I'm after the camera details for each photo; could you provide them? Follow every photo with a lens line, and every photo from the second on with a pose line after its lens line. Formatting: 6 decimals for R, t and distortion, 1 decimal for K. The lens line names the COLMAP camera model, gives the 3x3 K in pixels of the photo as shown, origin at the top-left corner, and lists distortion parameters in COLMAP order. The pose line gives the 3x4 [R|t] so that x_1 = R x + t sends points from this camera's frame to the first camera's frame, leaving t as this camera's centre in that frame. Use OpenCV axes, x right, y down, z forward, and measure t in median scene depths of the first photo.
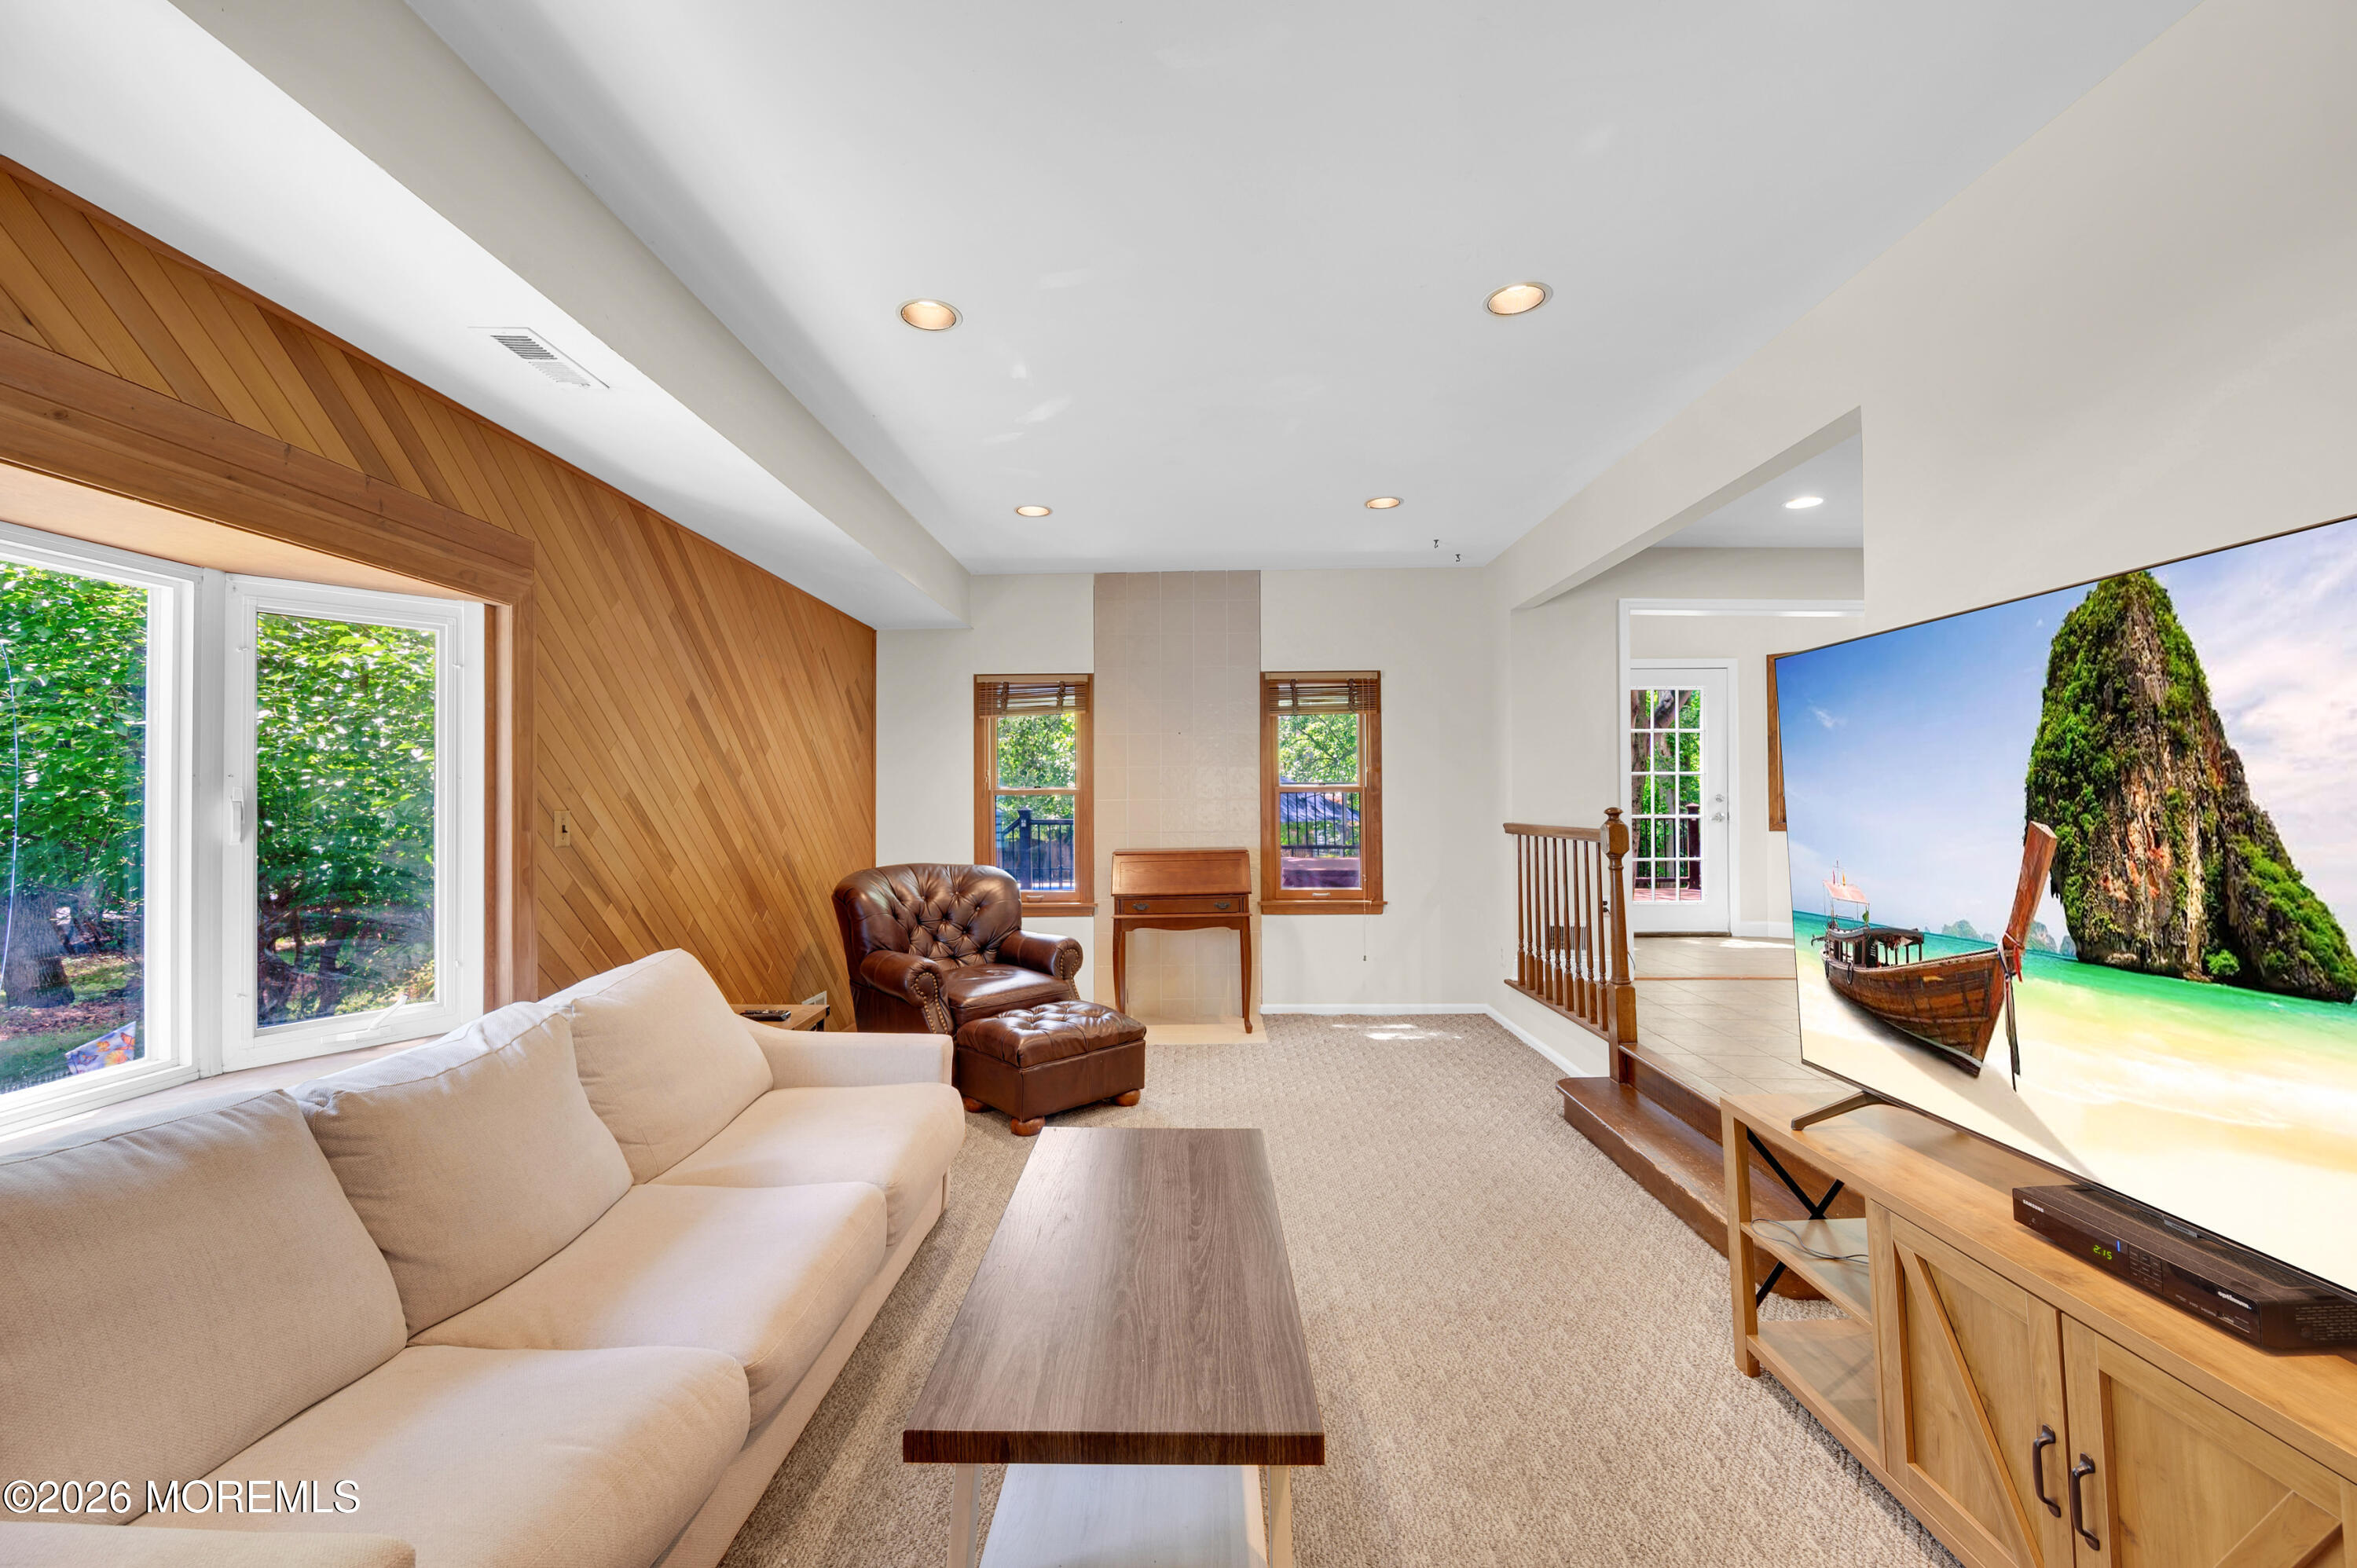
lens RADIAL K [[924.3, 0, 1179.6], [0, 924.3, 797.8], [0, 0, 1]] dist [0.000390, -0.000180]
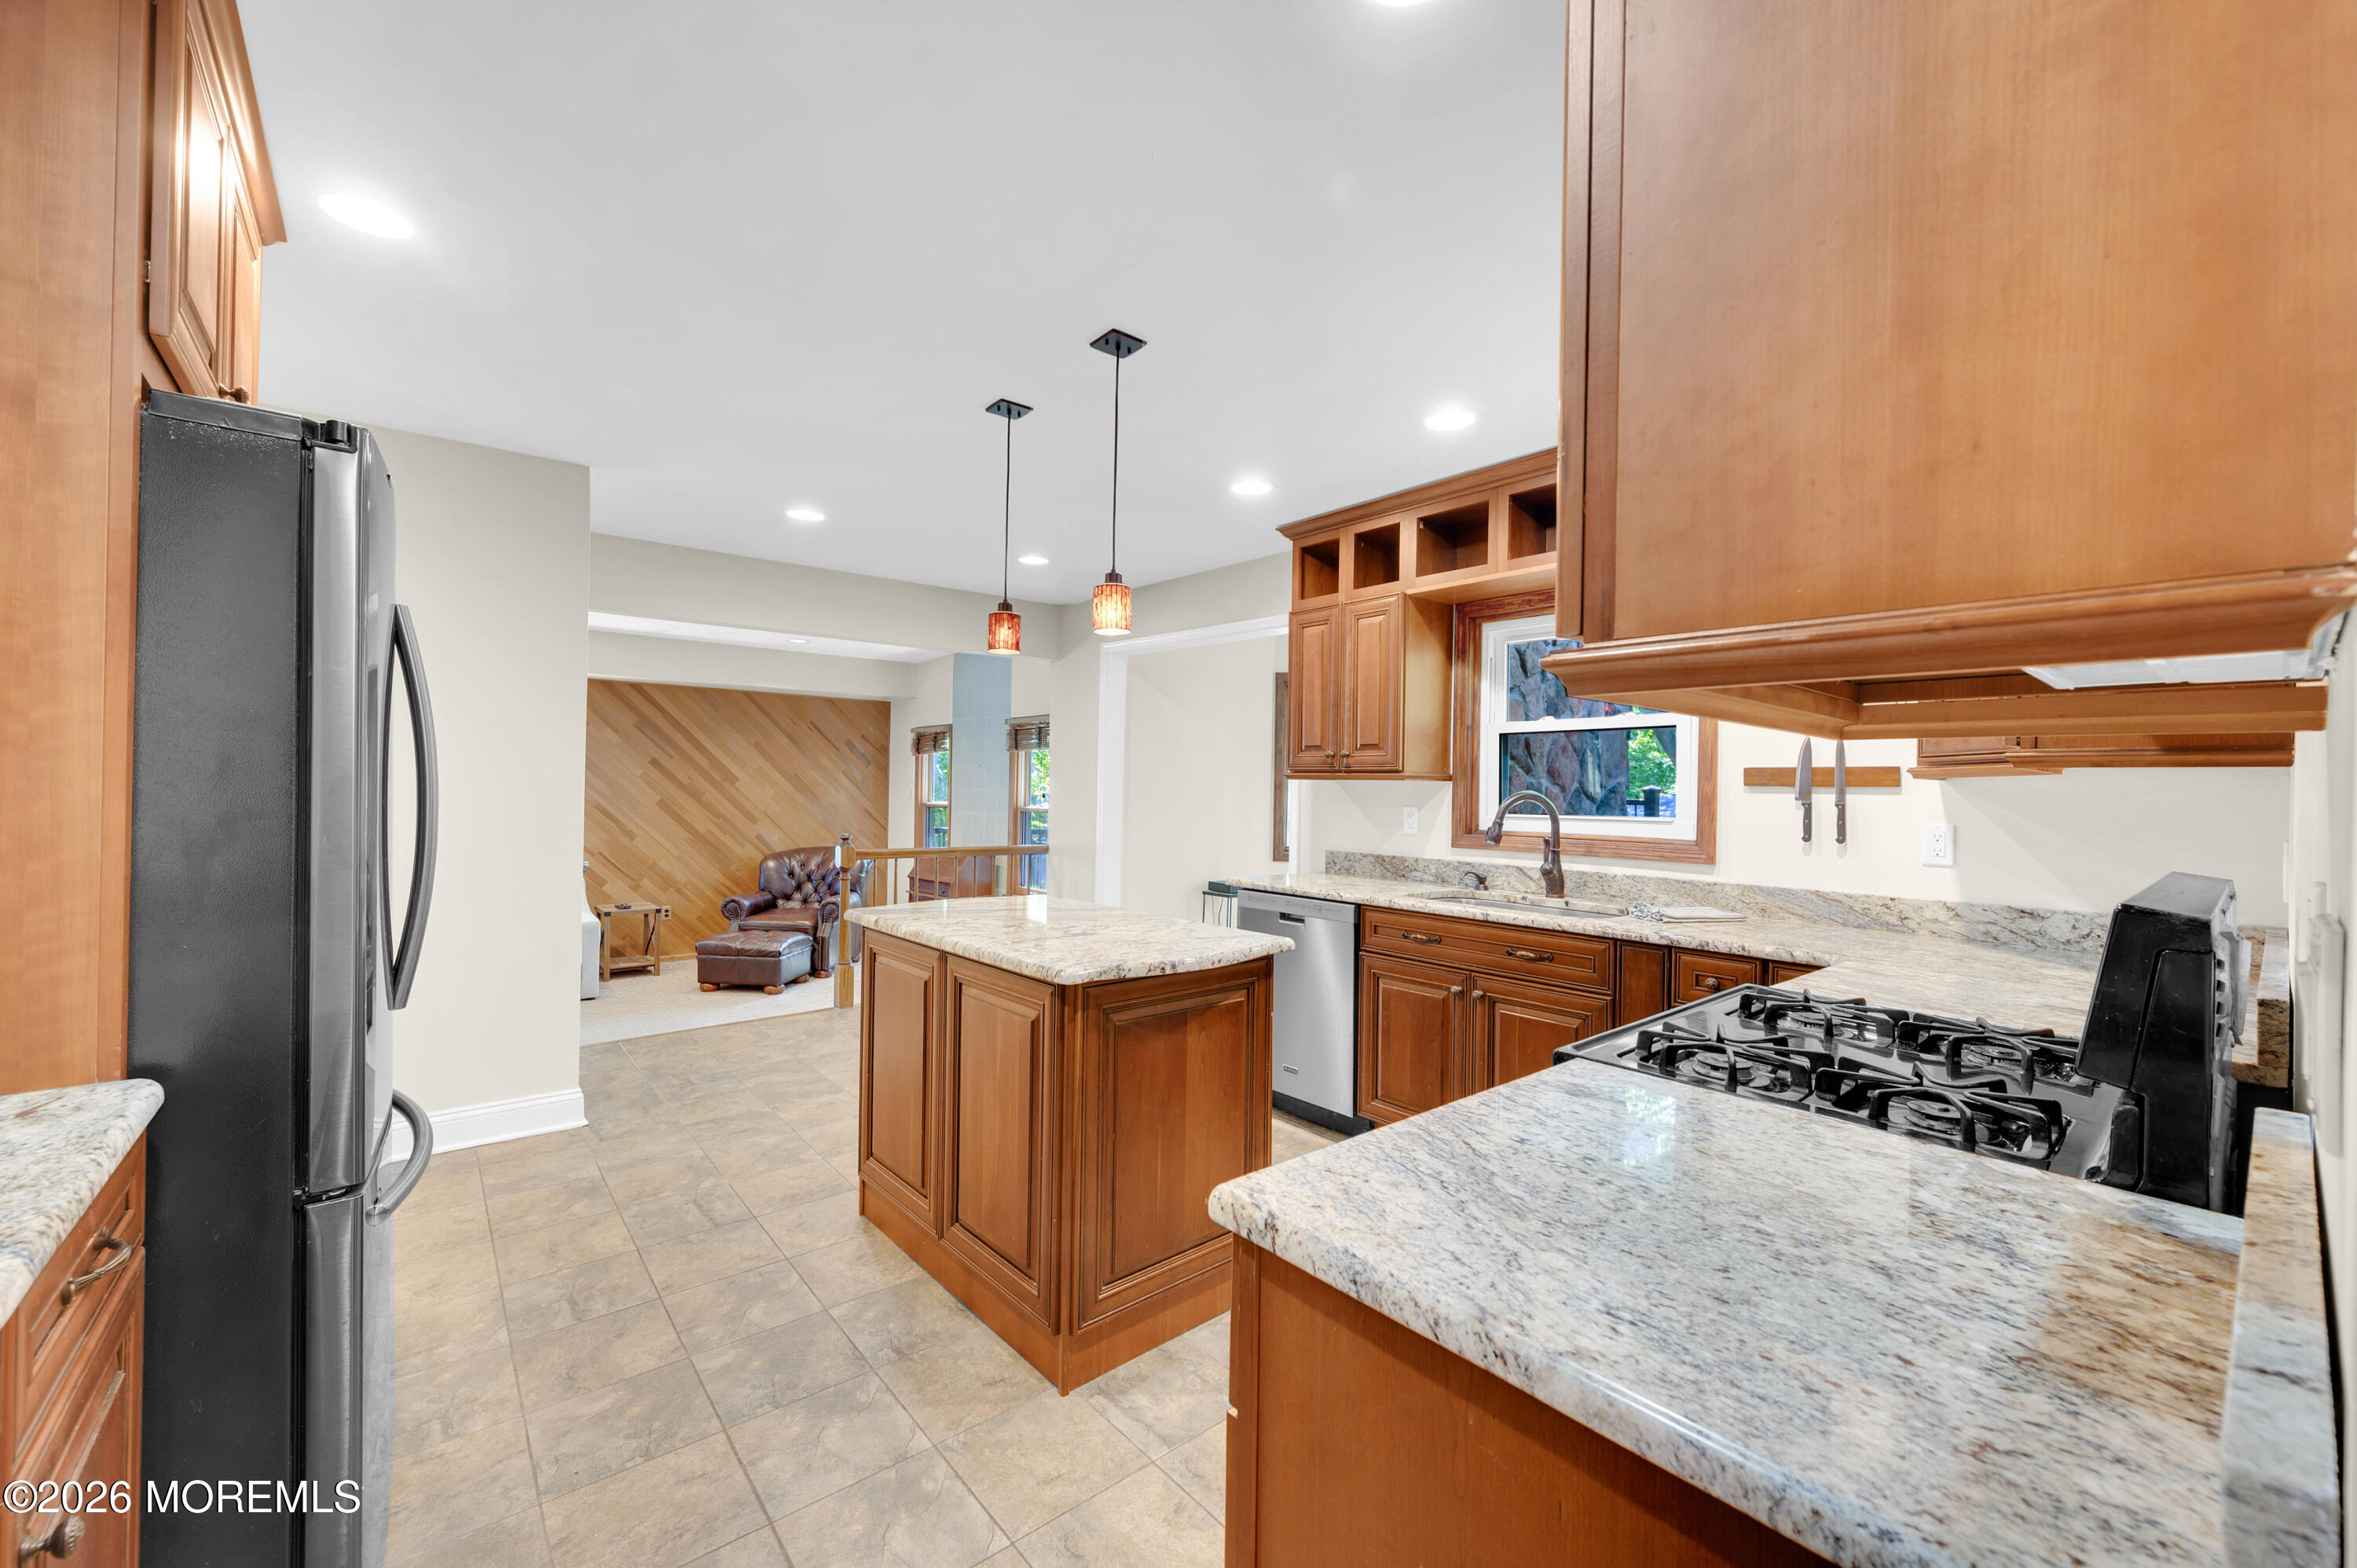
lens RADIAL K [[927.4, 0, 1183.5], [0, 927.4, 790.6], [0, 0, 1]] dist [-0.000165, -0.000021]
pose [[0.663358, 0.010305, -0.748231, 2.248827], [-0.008402, 0.999945, 0.006323, -0.072780], [0.748255, 0.002092, 0.663408, 0.573214]]
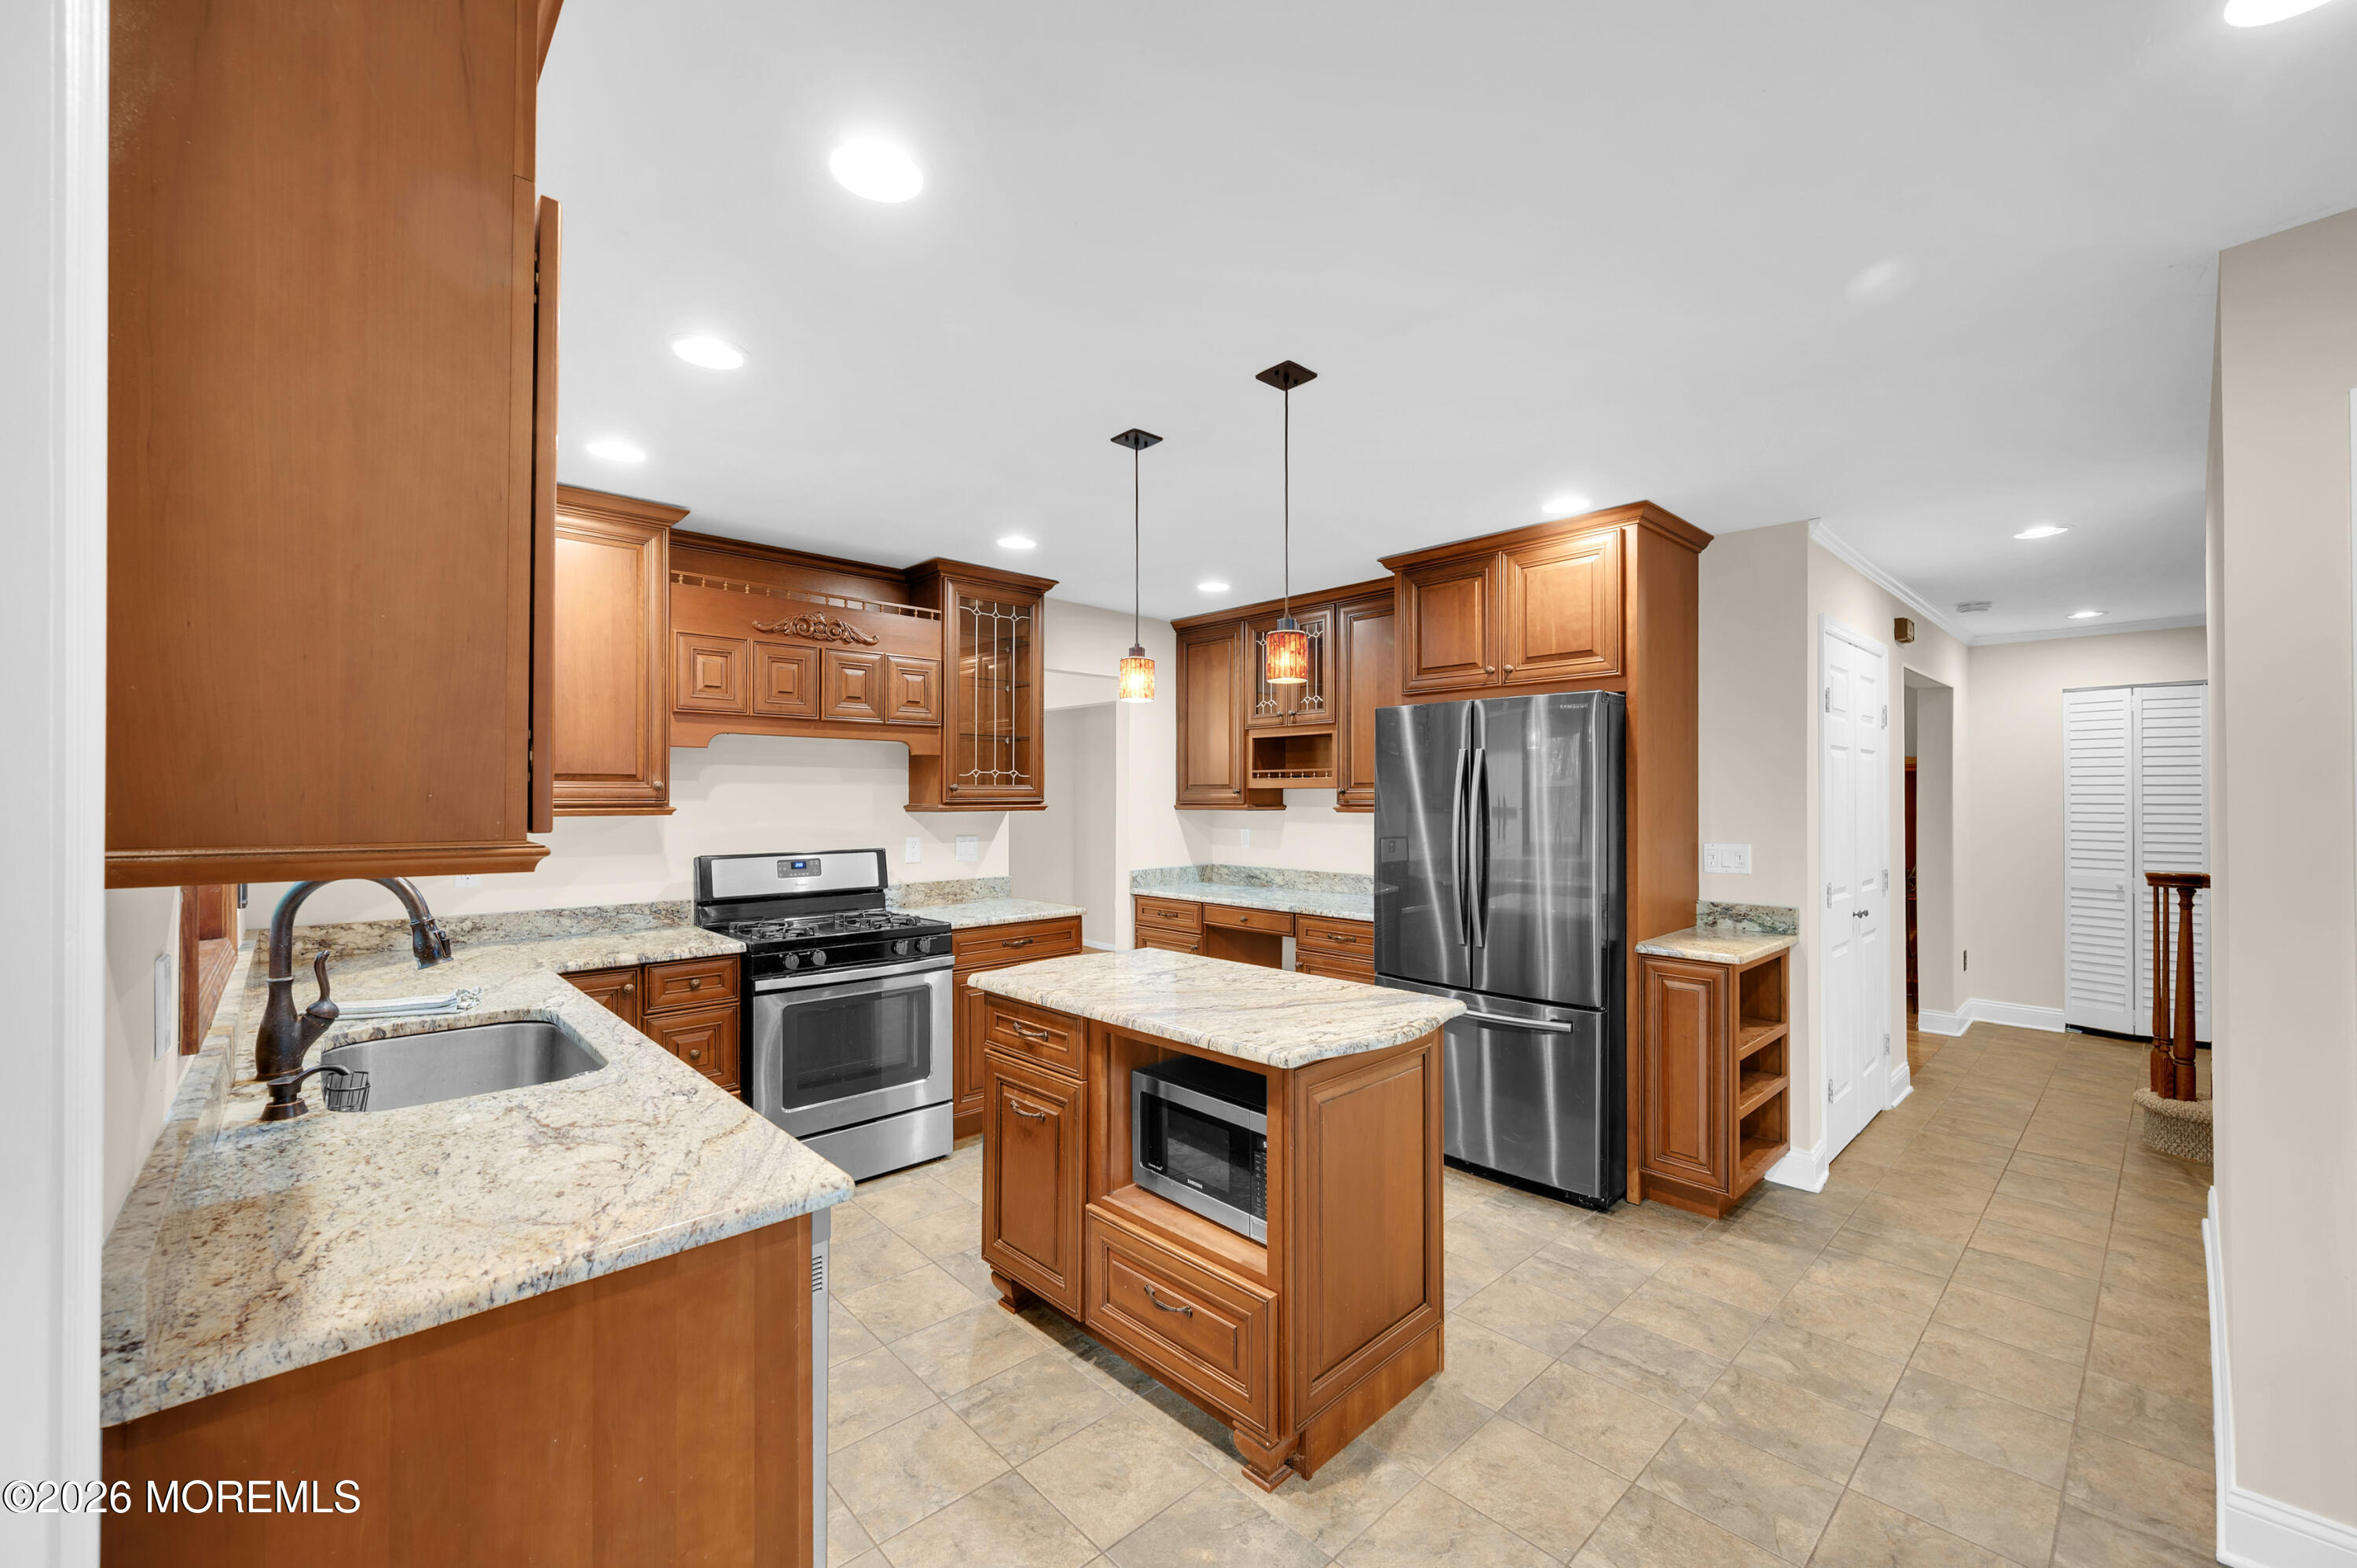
lens RADIAL K [[949.1, 0, 1178.5], [0, 949.1, 784.0], [0, 0, 1]] dist [0.000306, -0.000078]
pose [[-0.696362, 0.005389, 0.717671, 1.002723], [-0.008144, 0.999848, -0.015410, -0.108892], [-0.717645, -0.016576, -0.696212, 1.599523]]
